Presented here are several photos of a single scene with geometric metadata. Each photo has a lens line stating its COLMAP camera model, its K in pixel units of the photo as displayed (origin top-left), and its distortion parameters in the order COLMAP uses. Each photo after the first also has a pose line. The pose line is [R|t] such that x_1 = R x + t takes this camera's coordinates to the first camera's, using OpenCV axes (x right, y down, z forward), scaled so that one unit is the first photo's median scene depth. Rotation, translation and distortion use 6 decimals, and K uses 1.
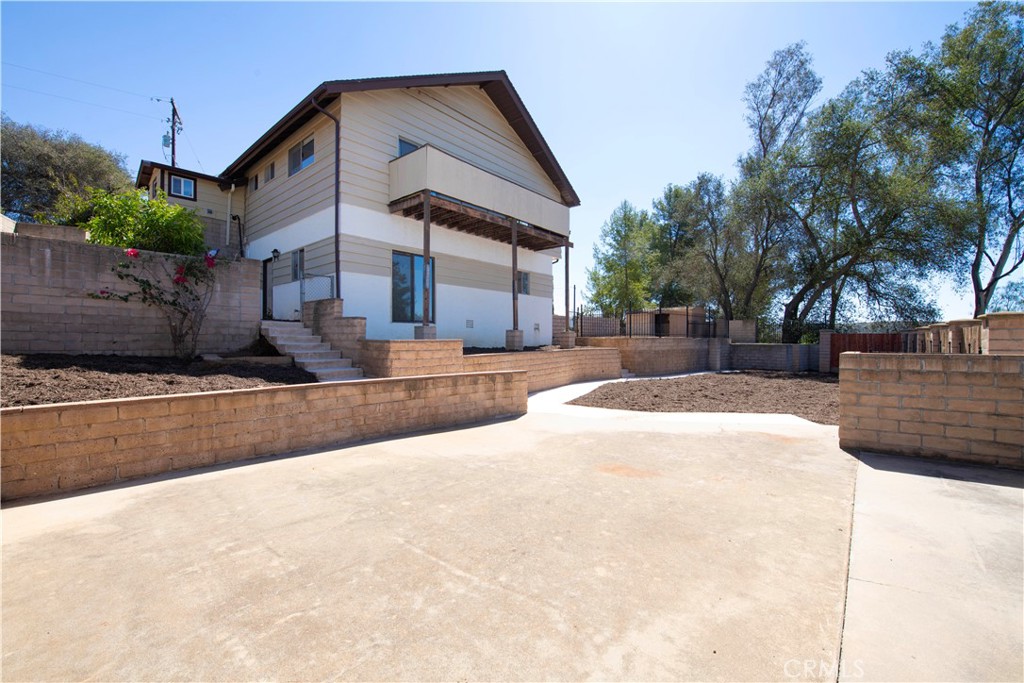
lens RADIAL K [[428.1, 0, 512.0], [0, 428.1, 341.5], [0, 0, 1]] dist [-0.015286, -0.000069]
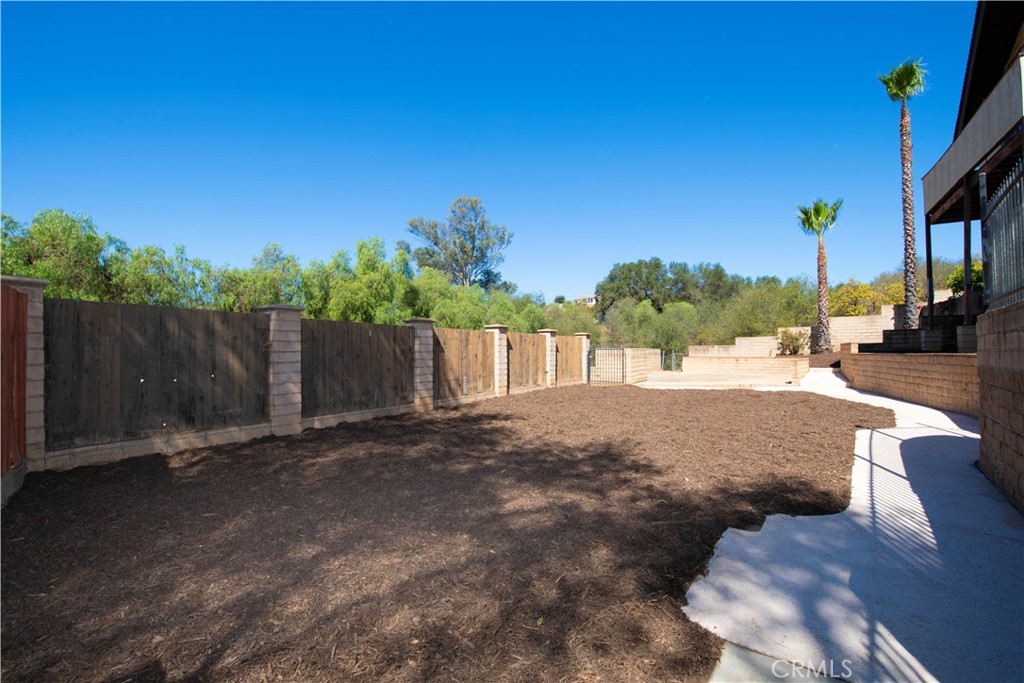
lens RADIAL K [[428.1, 0, 512.0], [0, 428.1, 341.5], [0, 0, 1]] dist [-0.015286, -0.000069]
pose [[-0.991180, -0.003036, -0.132490, 0.948690], [-0.000889, 0.999867, -0.016264, 0.012850], [0.132521, -0.016002, -0.991051, 1.725846]]
